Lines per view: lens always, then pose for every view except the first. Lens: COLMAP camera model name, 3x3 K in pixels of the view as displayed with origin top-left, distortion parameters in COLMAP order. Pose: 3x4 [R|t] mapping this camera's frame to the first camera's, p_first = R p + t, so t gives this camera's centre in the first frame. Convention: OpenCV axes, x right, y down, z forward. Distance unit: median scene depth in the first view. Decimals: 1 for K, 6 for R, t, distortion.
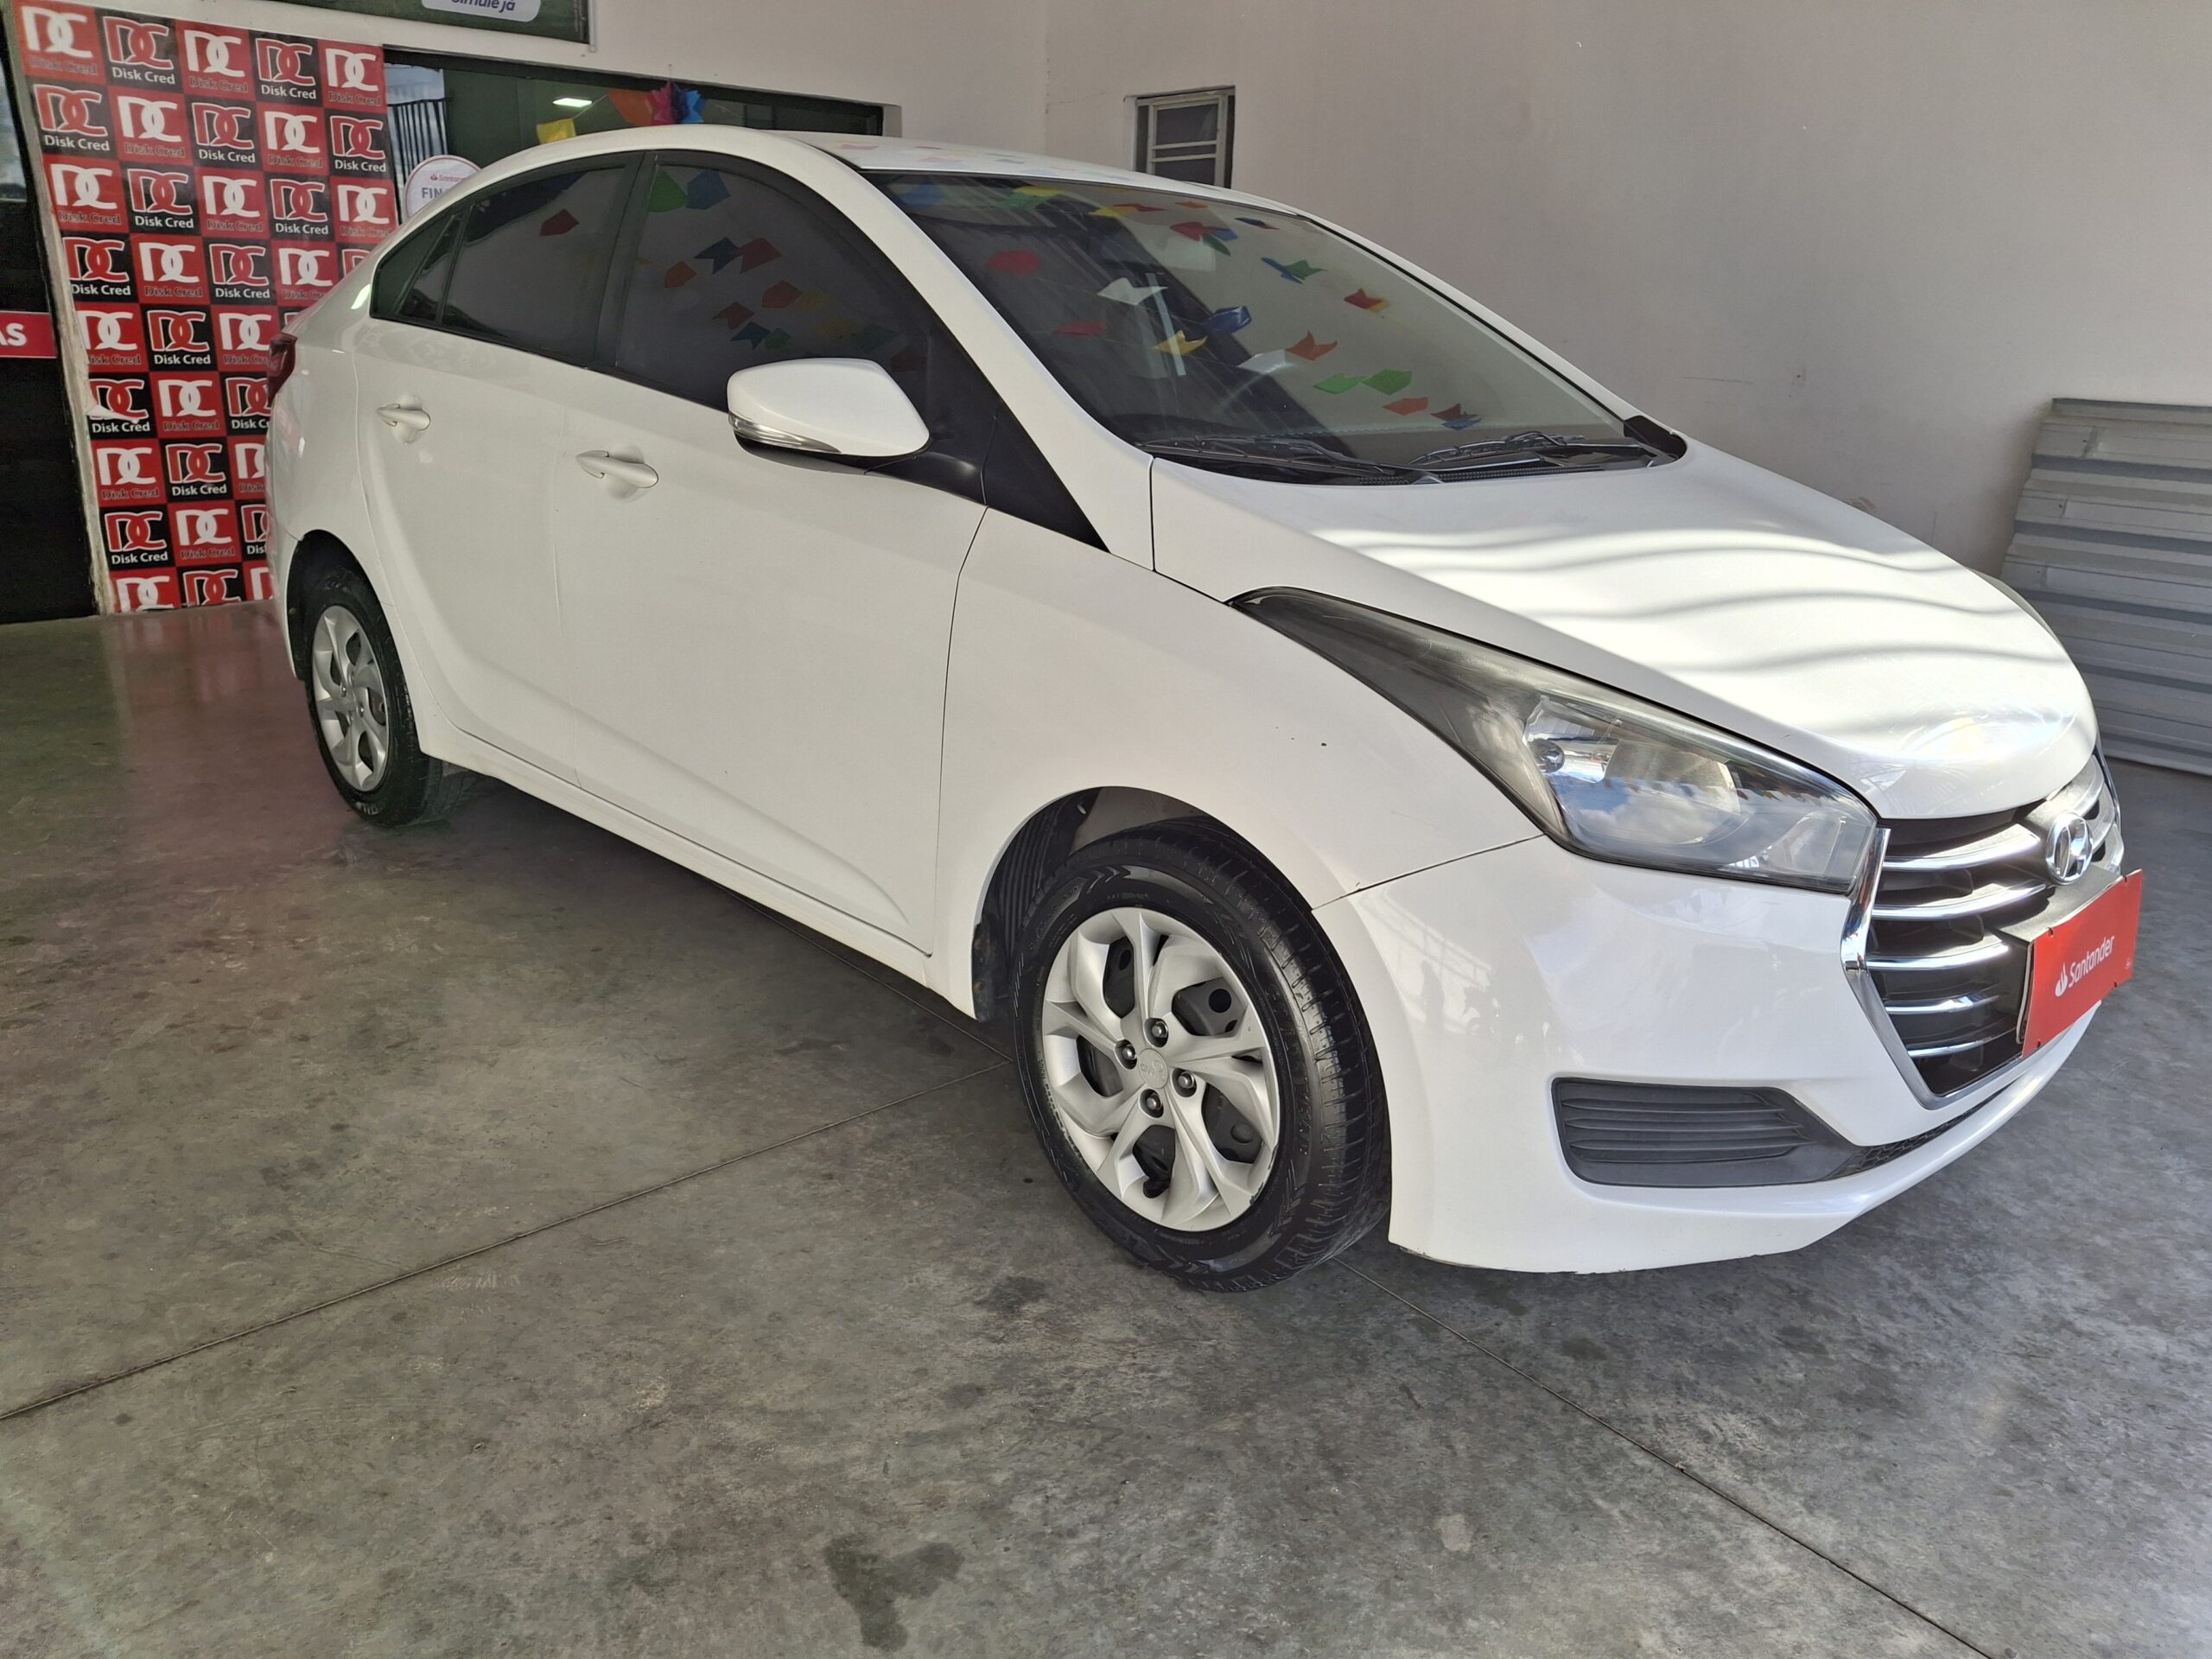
lens RADIAL K [[1576.4, 0, 1110.5], [0, 1576.4, 868.8], [0, 0, 1]] dist [0.063601, -0.083579]
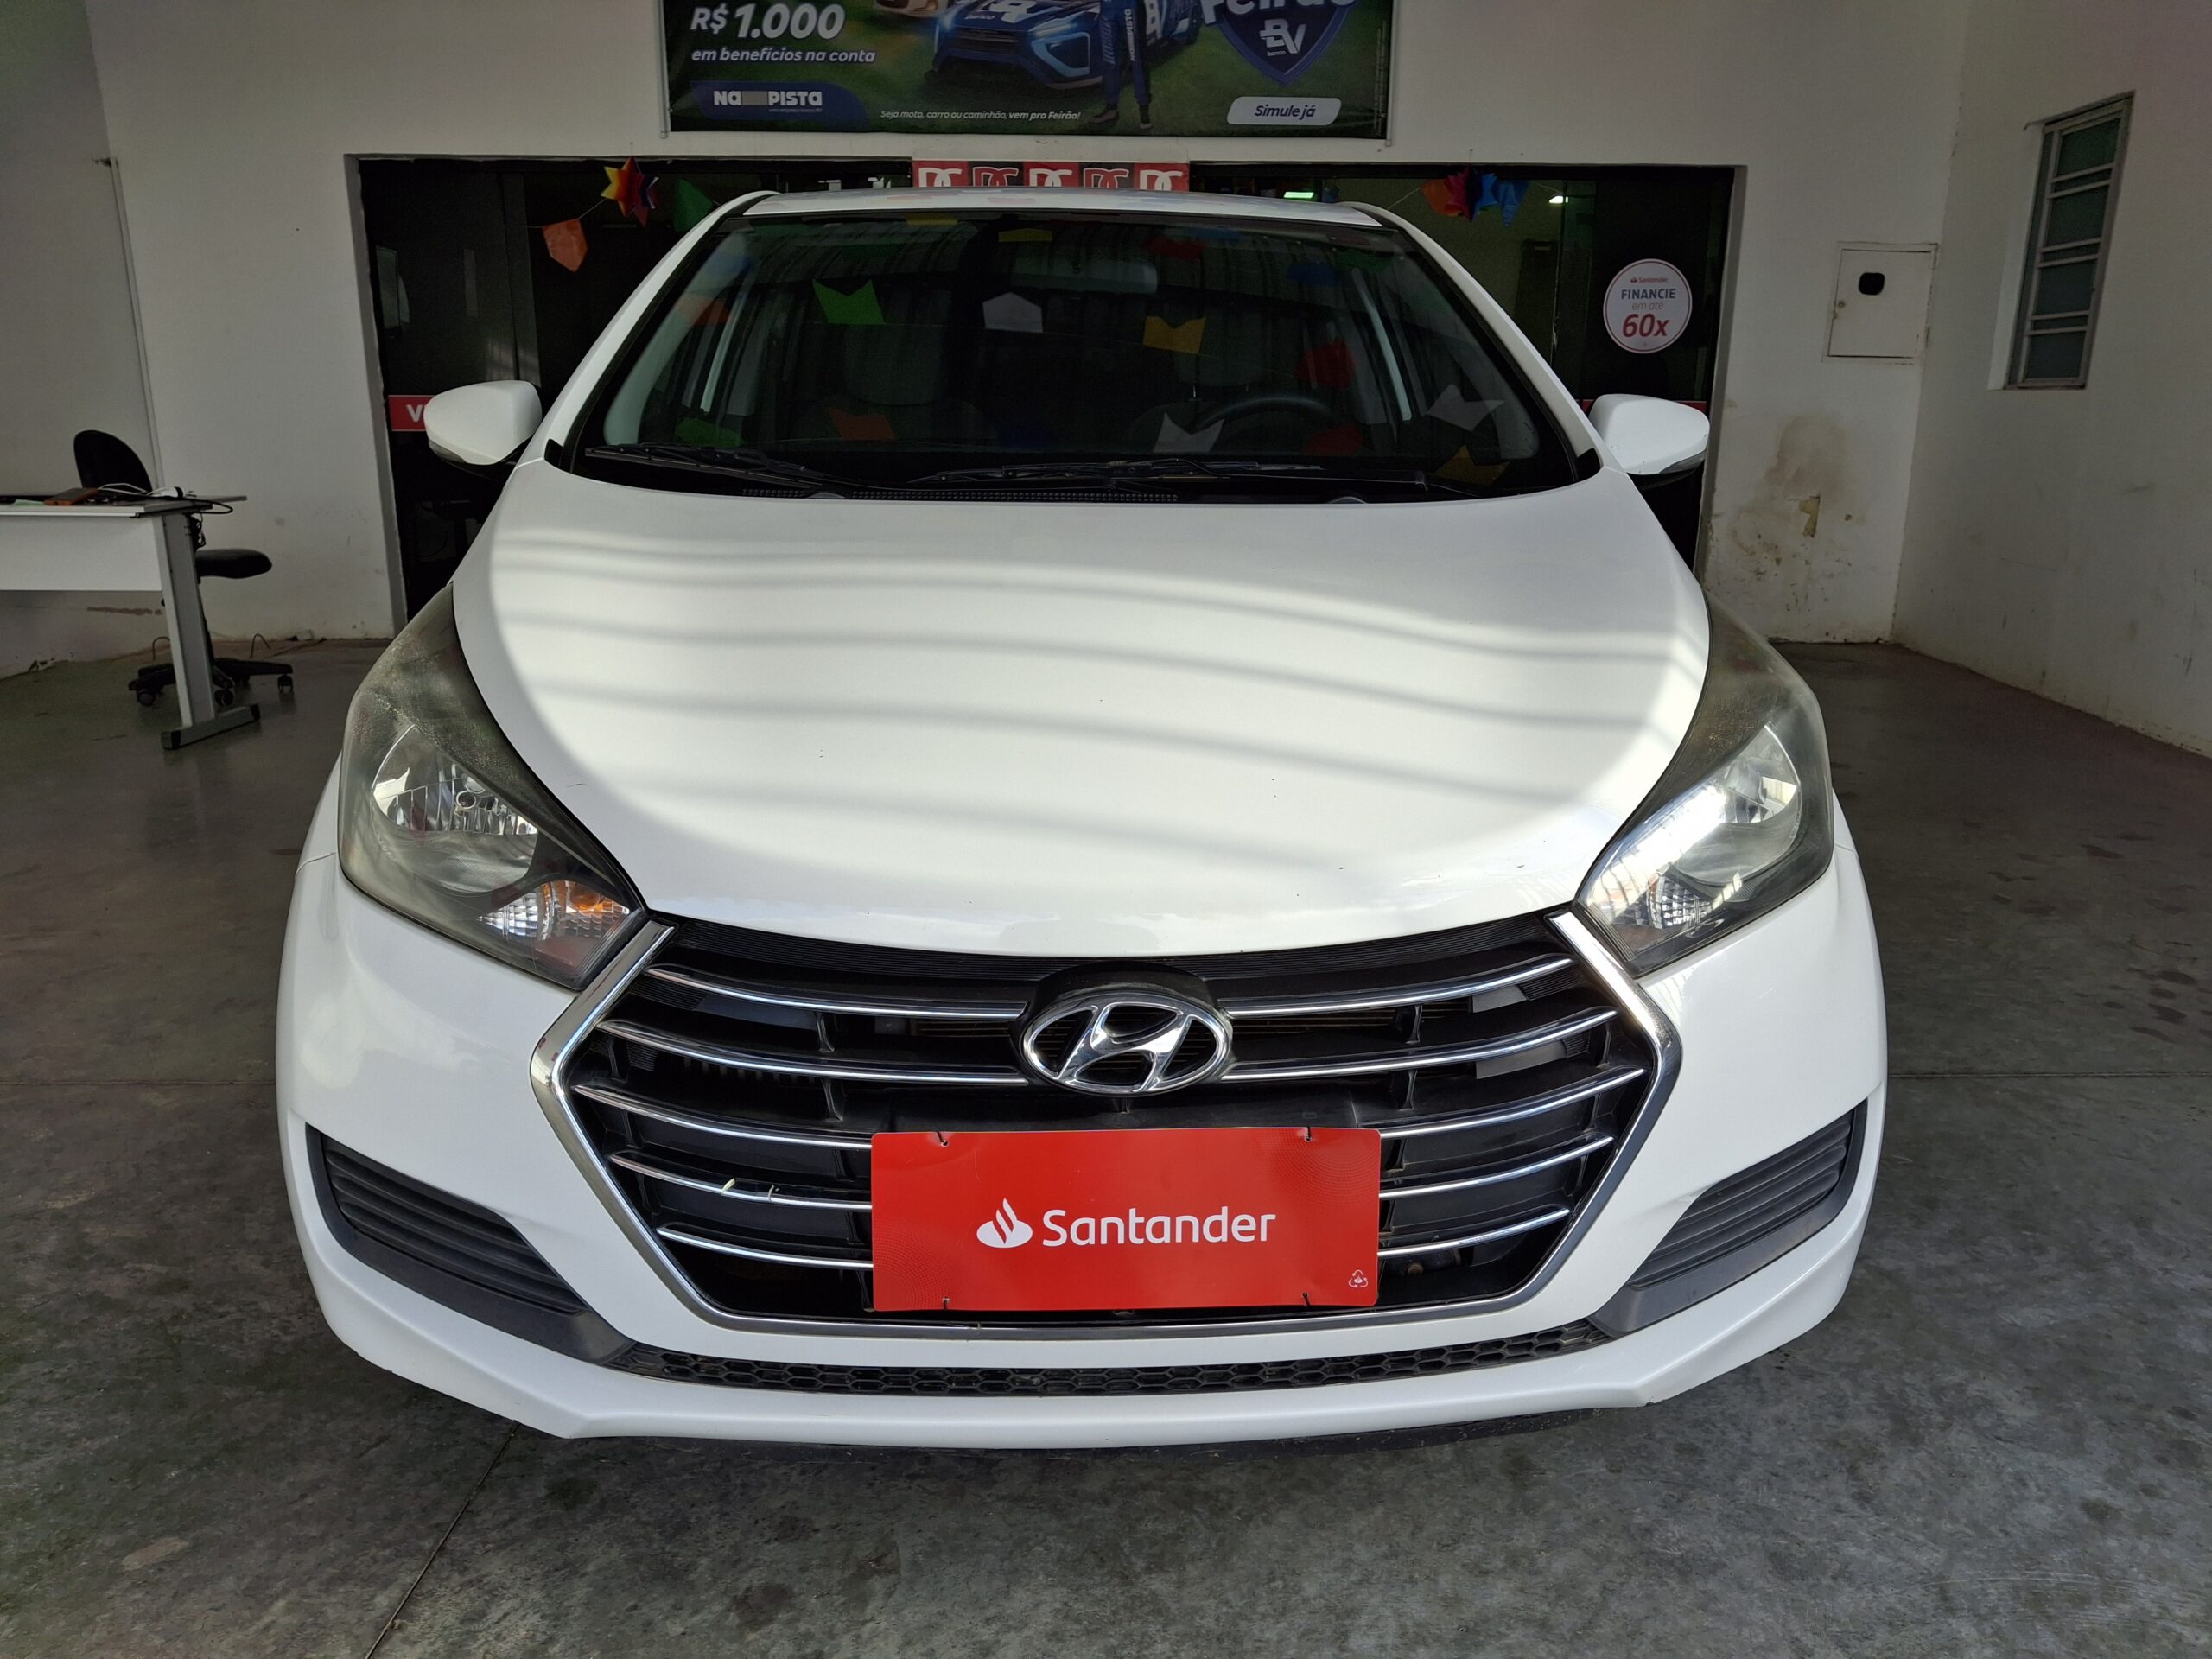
lens RADIAL K [[1597.4, 0, 1106.0], [0, 1597.4, 829.5], [0, 0, 1]] dist [0.041520, -0.087835]
pose [[0.764529, 0.145494, -0.627954, 0.443962], [-0.194288, 0.980901, -0.009274, -0.041034], [0.614612, 0.129094, 0.778195, 0.205741]]
